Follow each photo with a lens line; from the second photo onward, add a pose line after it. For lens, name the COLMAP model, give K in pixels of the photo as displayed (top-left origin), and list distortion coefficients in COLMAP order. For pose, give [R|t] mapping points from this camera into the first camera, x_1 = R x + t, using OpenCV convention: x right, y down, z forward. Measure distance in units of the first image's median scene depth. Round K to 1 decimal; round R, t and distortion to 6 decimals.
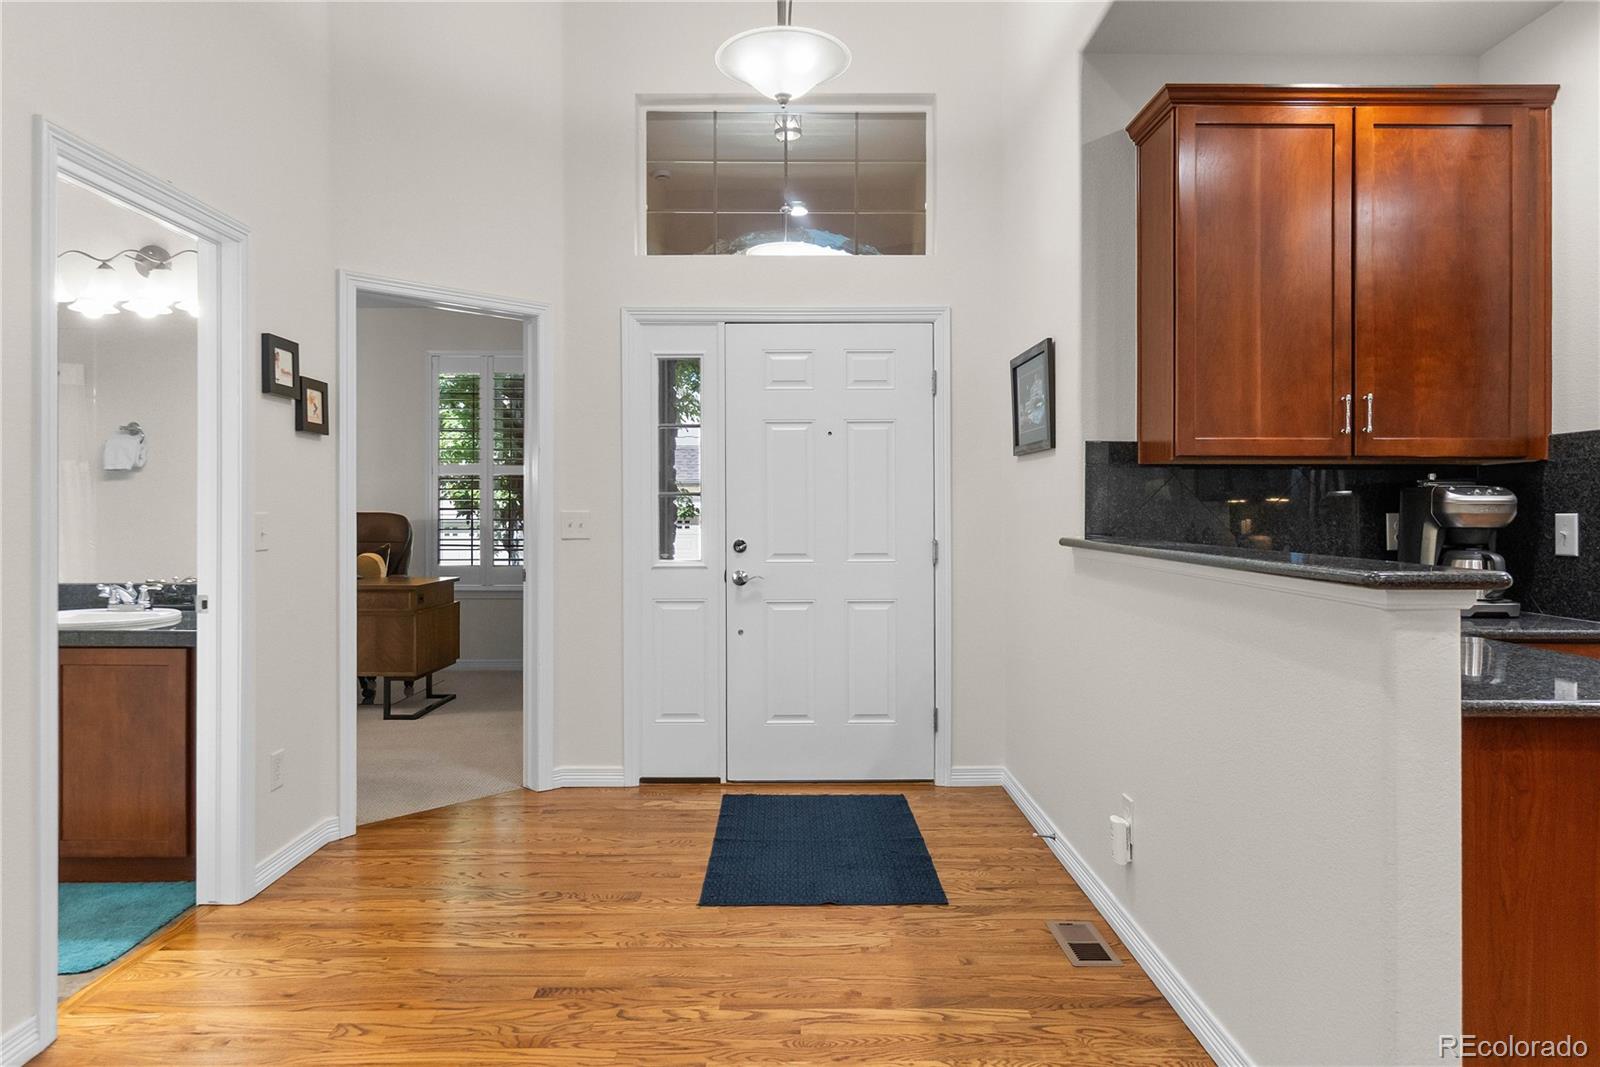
lens RADIAL K [[1009.8, 0, 798.1], [0, 1009.8, 512.7], [0, 0, 1]] dist [0.003203, 0.000121]
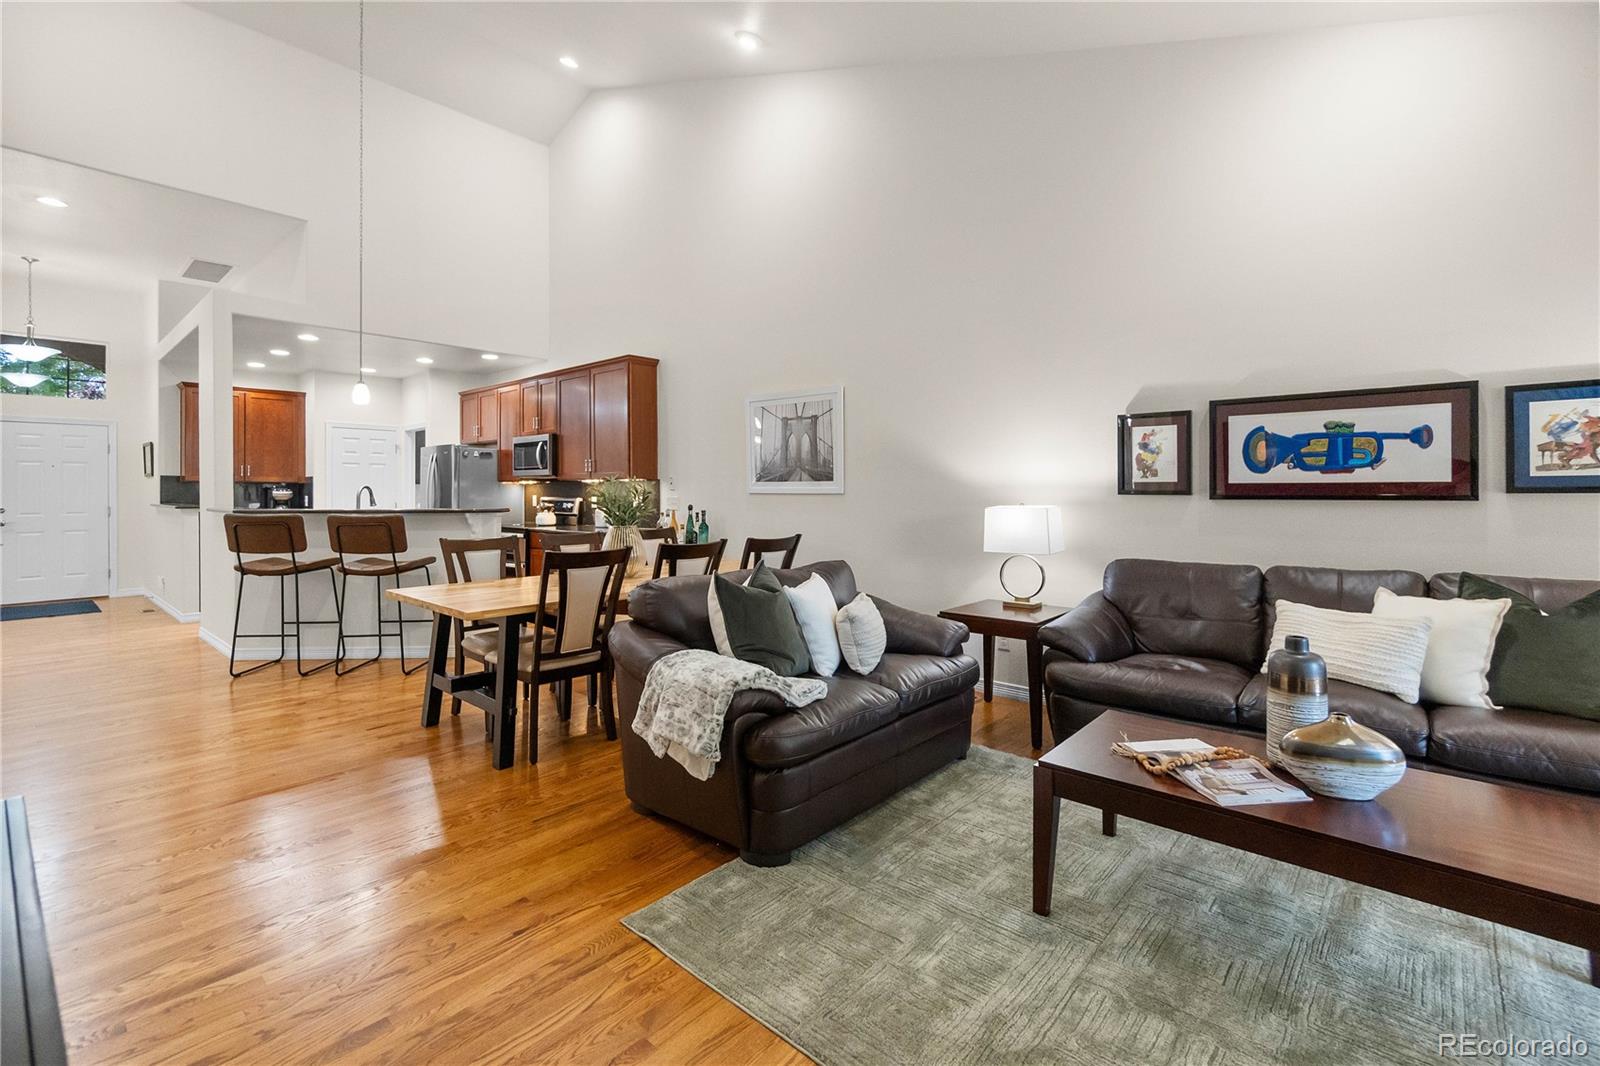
lens RADIAL K [[707.0, 0, 770.7], [0, 707.0, 486.8], [0, 0, 1]] dist [0.001943, 0.000785]
pose [[0.679470, 0.004294, 0.733691, -0.064639], [0.003147, 0.999957, -0.008766, -0.004540], [-0.733697, 0.008265, 0.679427, -2.028791]]
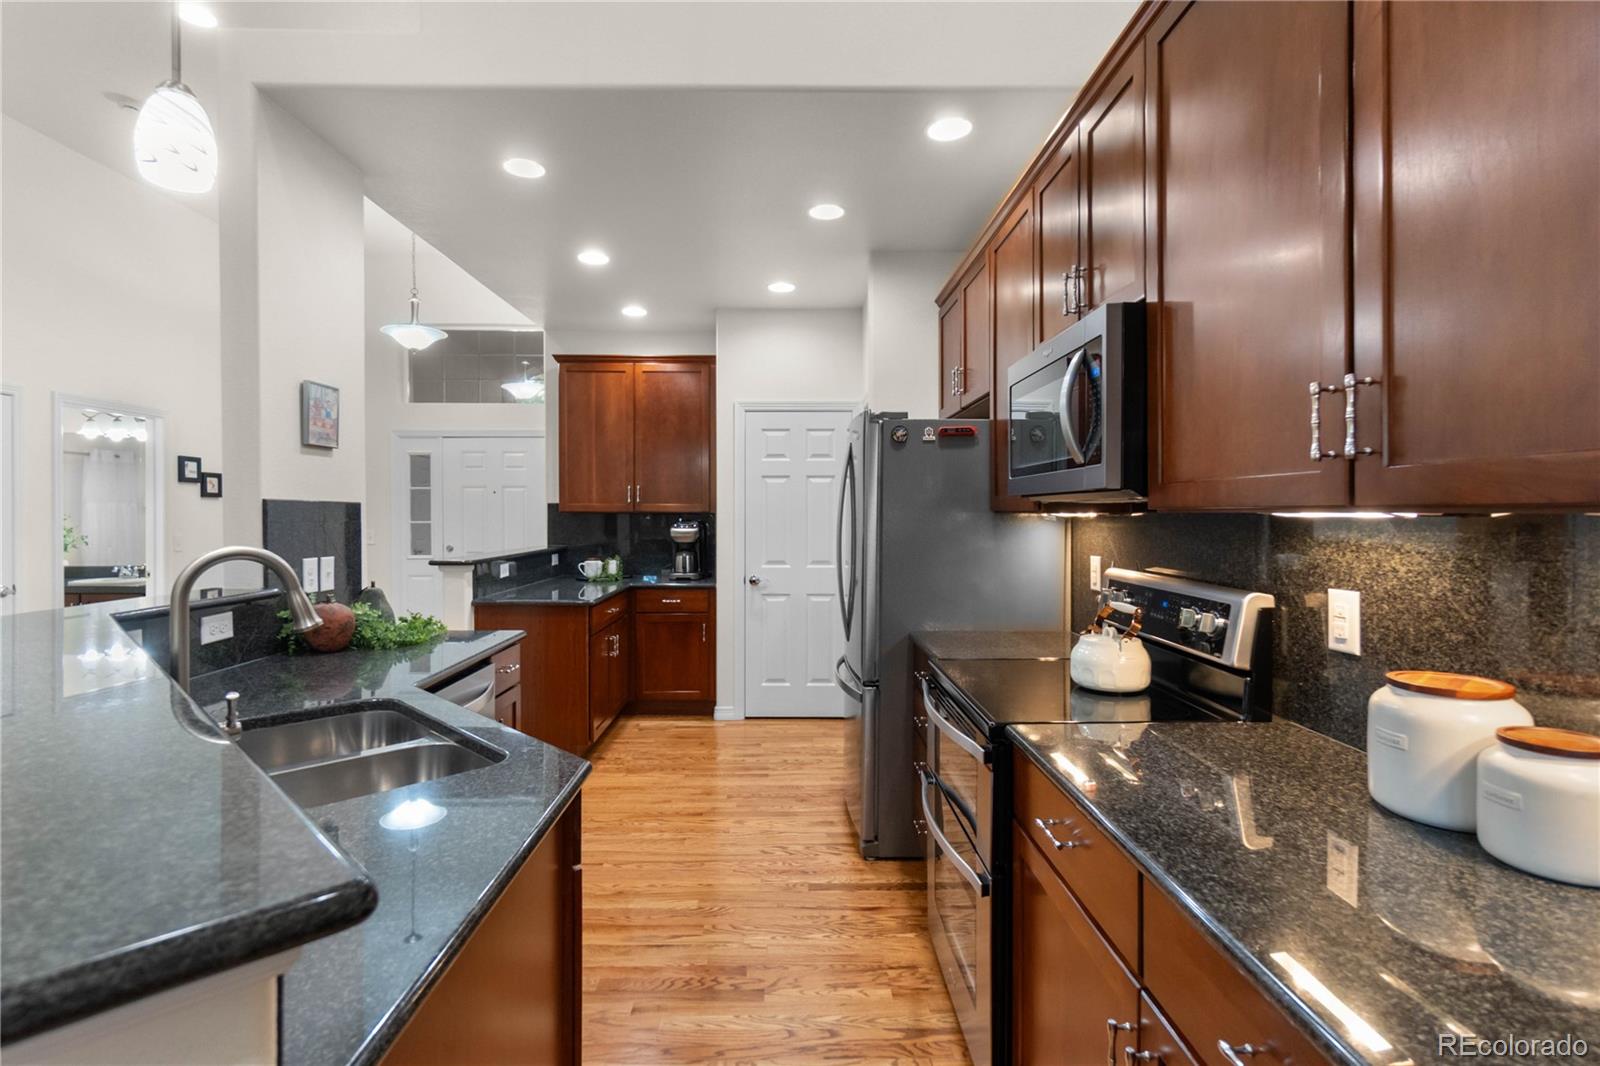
lens RADIAL K [[758.5, 0, 795.0], [0, 758.5, 520.0], [0, 0, 1]] dist [-0.001348, -0.000147]
pose [[0.999896, 0.000756, 0.014376, 0.778635], [-0.000834, 0.999985, 0.005413, -0.040032], [-0.014372, -0.005424, 0.999882, -0.678652]]
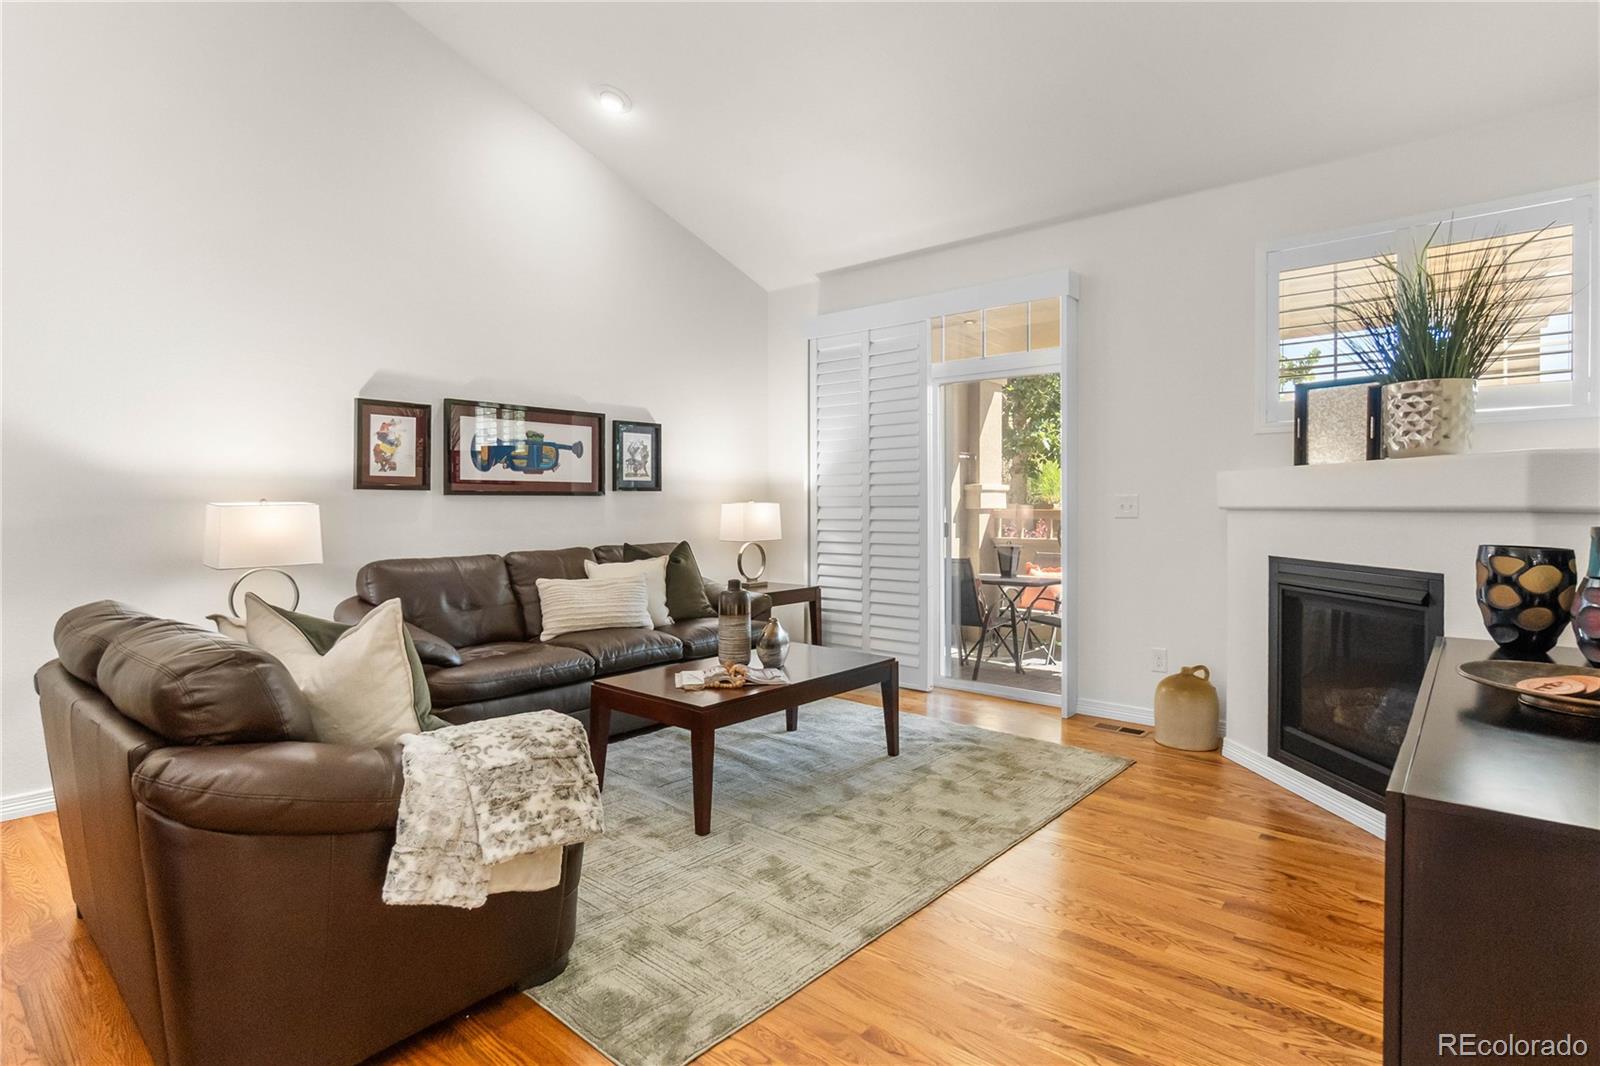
lens RADIAL K [[835.4, 0, 811.9], [0, 835.4, 514.8], [0, 0, 1]] dist [-0.000658, -0.000181]
pose [[-0.762776, -0.007321, 0.646621, -0.089955], [0.002752, 0.999890, 0.014566, 0.018478], [-0.646657, 0.012890, -0.762672, -1.244696]]
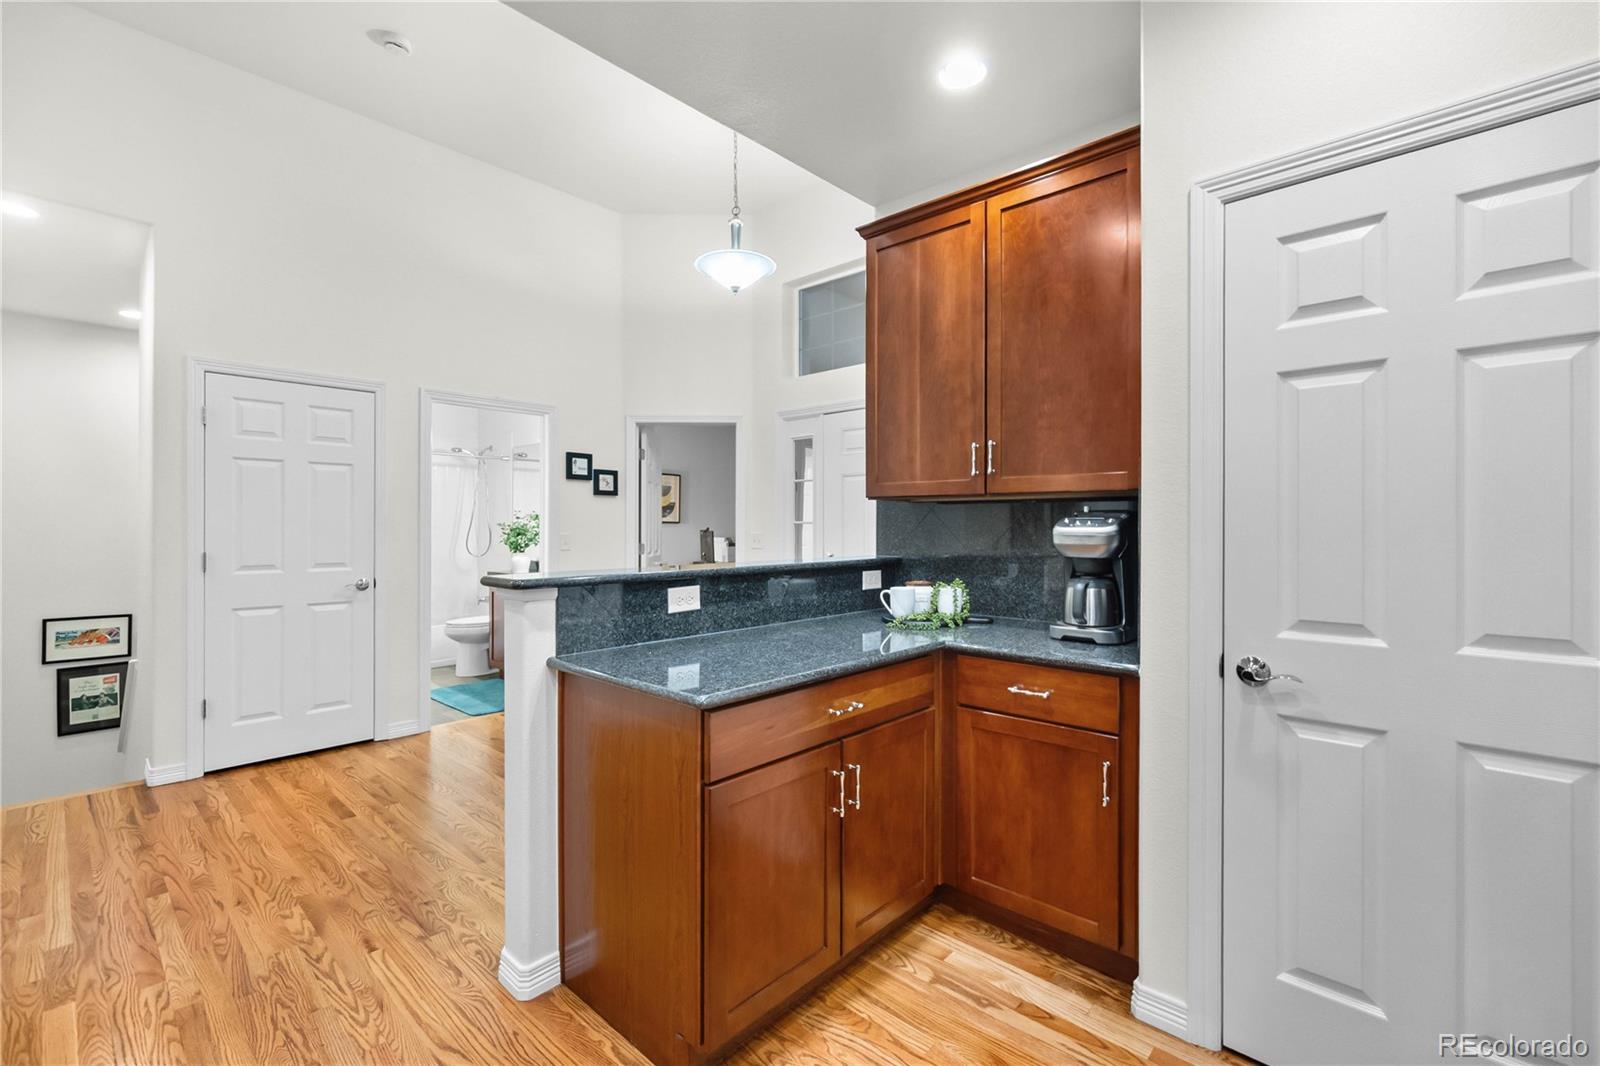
lens RADIAL K [[697.2, 0, 792.1], [0, 697.2, 527.2], [0, 0, 1]] dist [0.001631, 0.000039]
pose [[0.727170, 0.002025, -0.686455, 0.818536], [-0.002053, 0.999998, 0.000774, -0.014370], [0.686454, 0.000846, 0.727172, 0.212479]]
